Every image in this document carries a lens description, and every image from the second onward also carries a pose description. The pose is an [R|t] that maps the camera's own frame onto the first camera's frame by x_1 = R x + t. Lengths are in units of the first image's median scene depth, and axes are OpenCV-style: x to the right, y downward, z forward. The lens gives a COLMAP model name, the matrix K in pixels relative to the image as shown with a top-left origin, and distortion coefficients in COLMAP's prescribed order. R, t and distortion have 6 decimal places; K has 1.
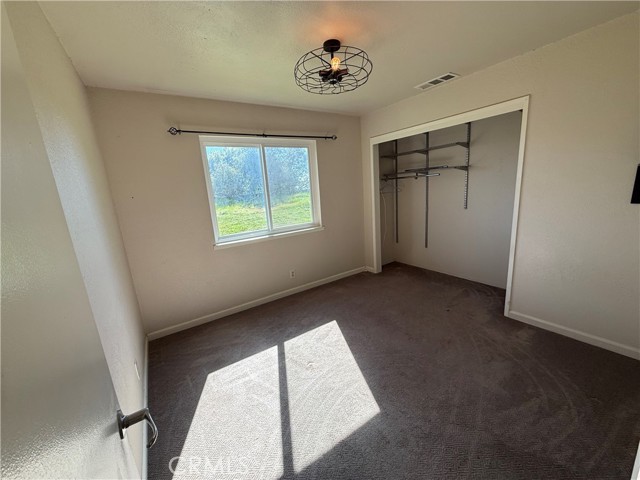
lens RADIAL K [[254.2, 0, 321.6], [0, 254.2, 239.7], [0, 0, 1]] dist [0.001973, -0.000138]
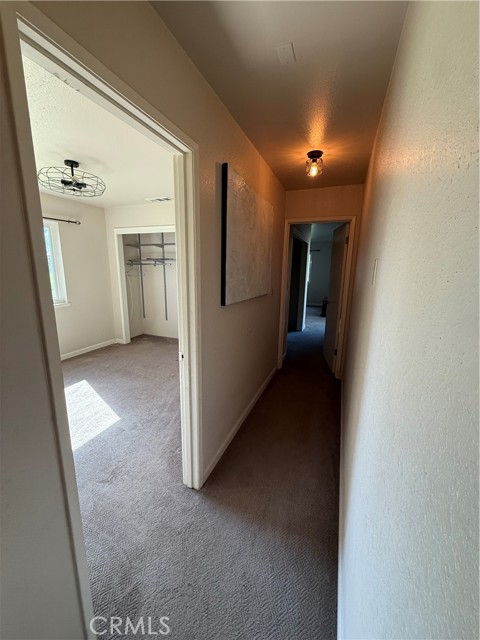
lens RADIAL K [[254.2, 0, 238.2], [0, 254.2, 319.7], [0, 0, 1]] dist [0.001973, -0.000138]
pose [[0.828601, -0.032069, 0.558920, -0.004795], [0.043298, 0.999039, -0.006867, 0.056298], [-0.558162, 0.029890, 0.829193, -0.281773]]
